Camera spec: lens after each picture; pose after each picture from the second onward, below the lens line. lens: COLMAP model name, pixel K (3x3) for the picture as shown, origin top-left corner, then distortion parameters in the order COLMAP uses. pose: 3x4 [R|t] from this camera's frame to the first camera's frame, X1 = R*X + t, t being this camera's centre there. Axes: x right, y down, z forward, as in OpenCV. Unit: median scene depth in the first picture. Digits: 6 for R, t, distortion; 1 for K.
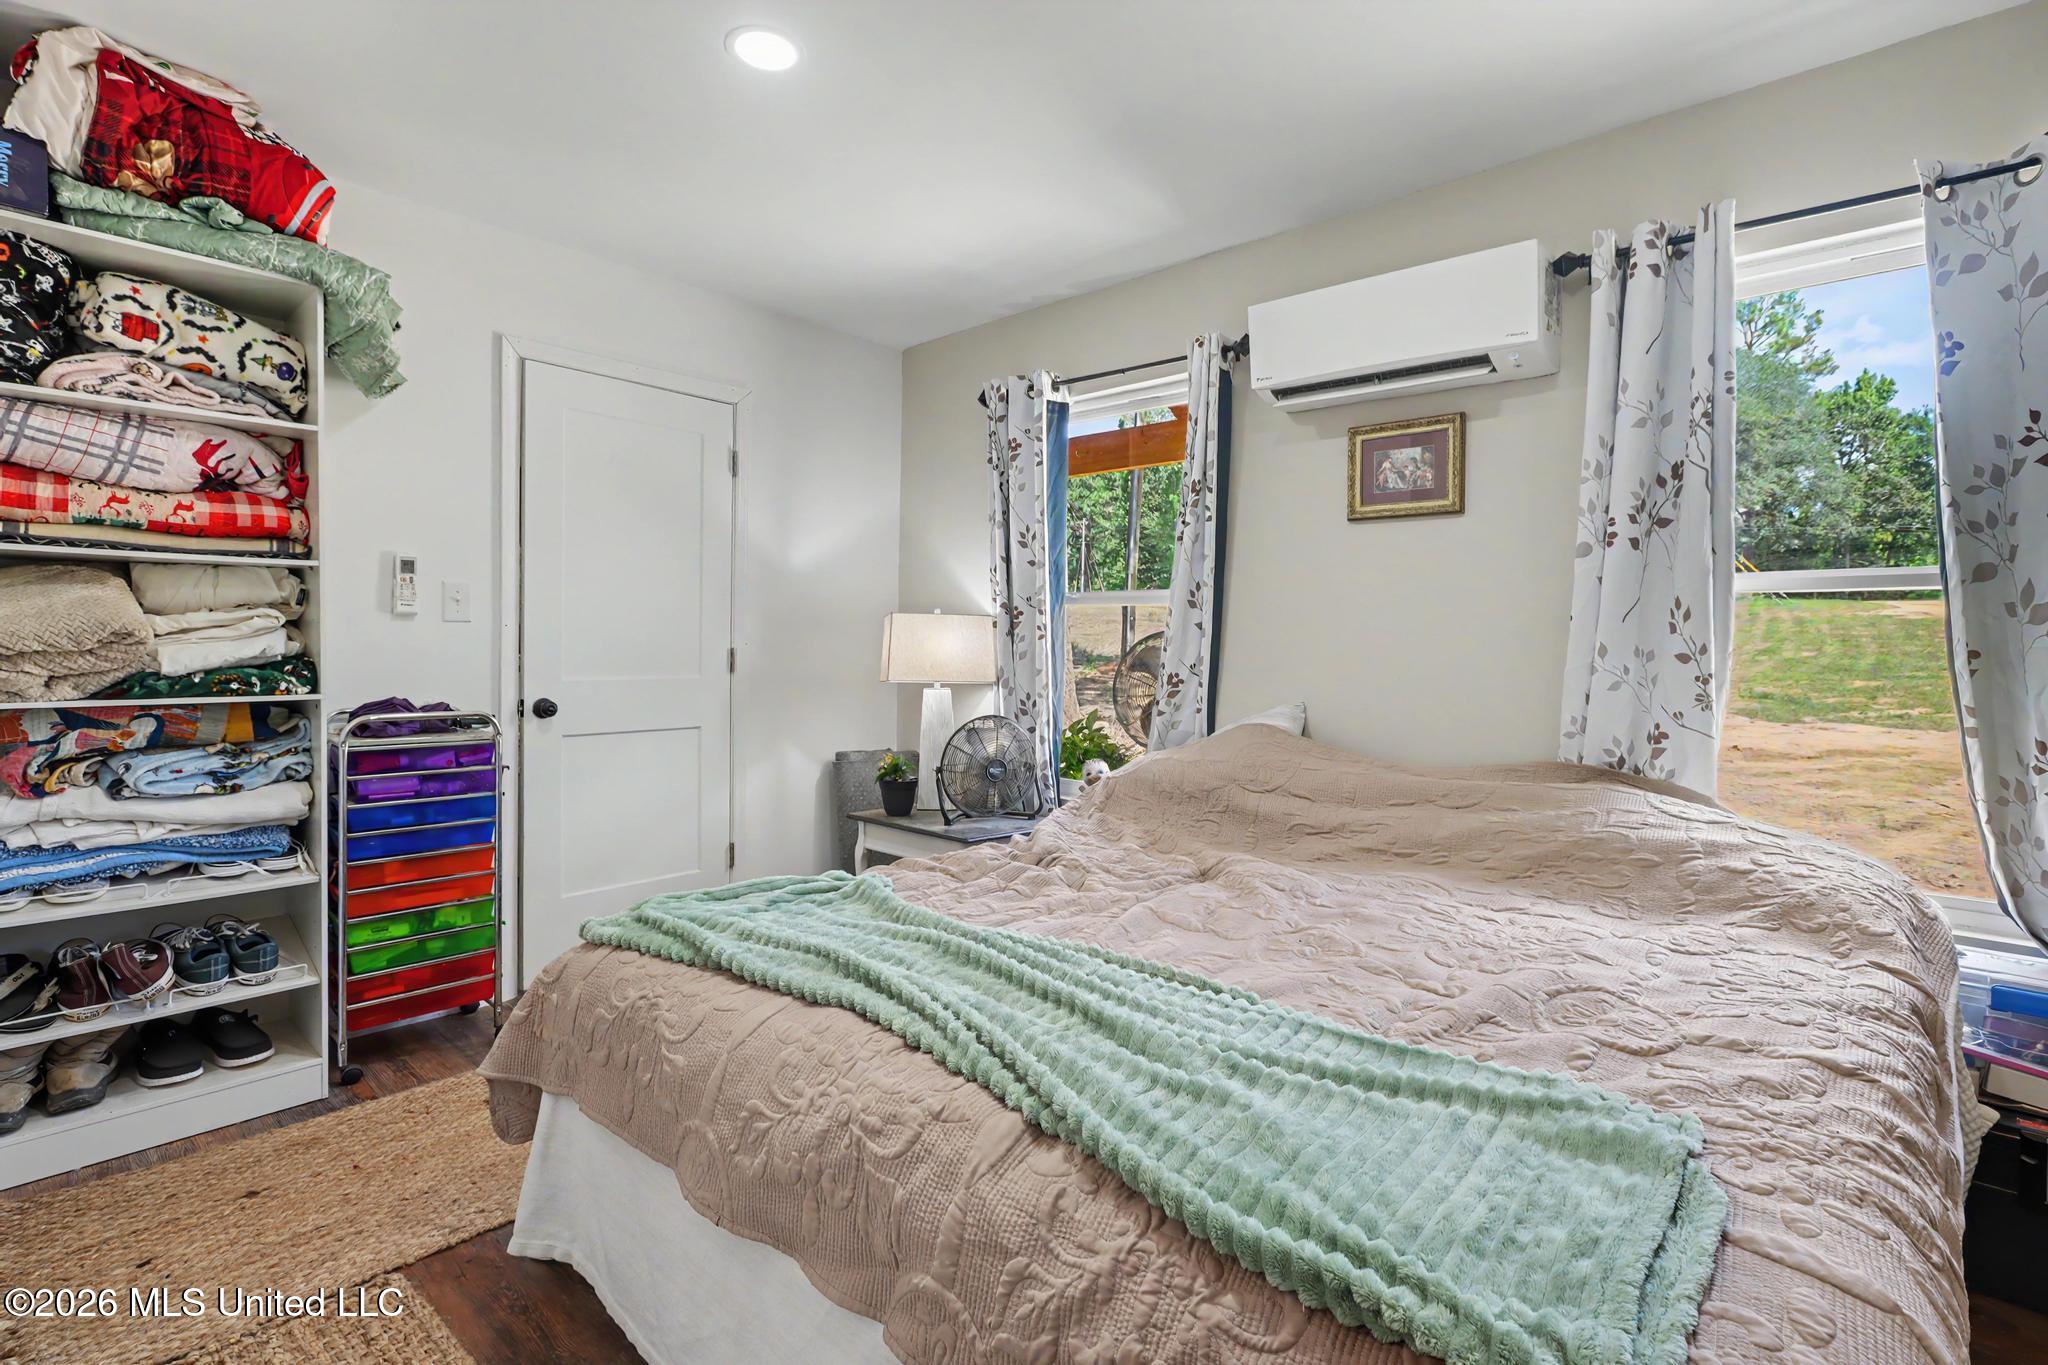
lens RADIAL K [[1006.3, 0, 1010.6], [0, 1006.3, 675.1], [0, 0, 1]] dist [-0.010063, 0.005209]
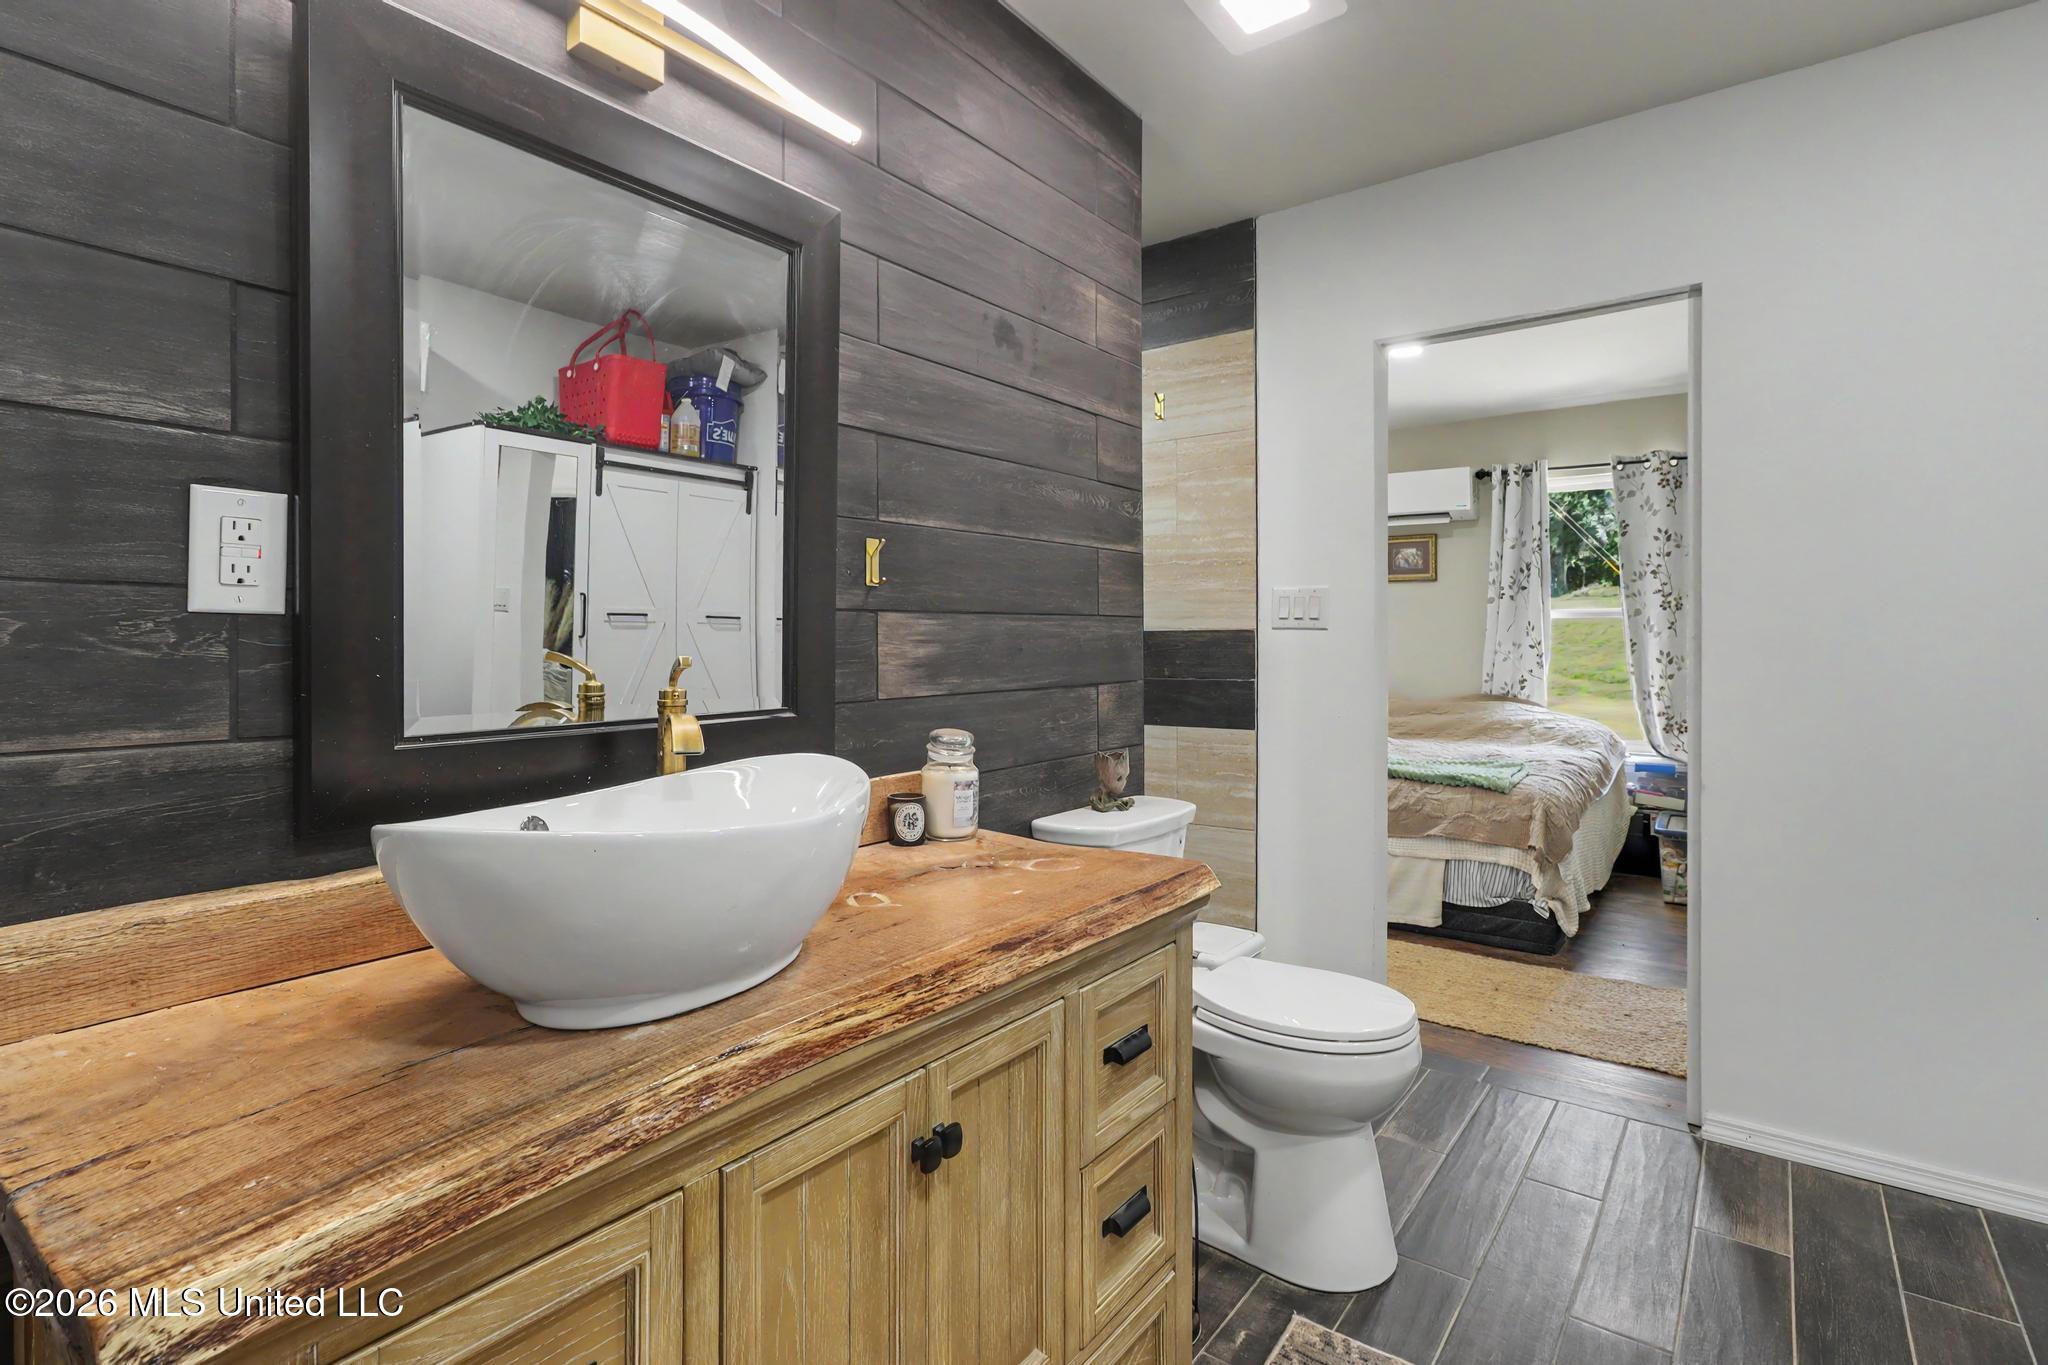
lens RADIAL K [[1006.3, 0, 1038.3], [0, 1006.3, 667.9], [0, 0, 1]] dist [-0.010063, 0.005209]
pose [[0.995255, -0.011662, 0.096599, -0.712284], [0.012916, 0.999840, -0.012370, 0.047567], [-0.096439, 0.013559, 0.995247, -1.235673]]
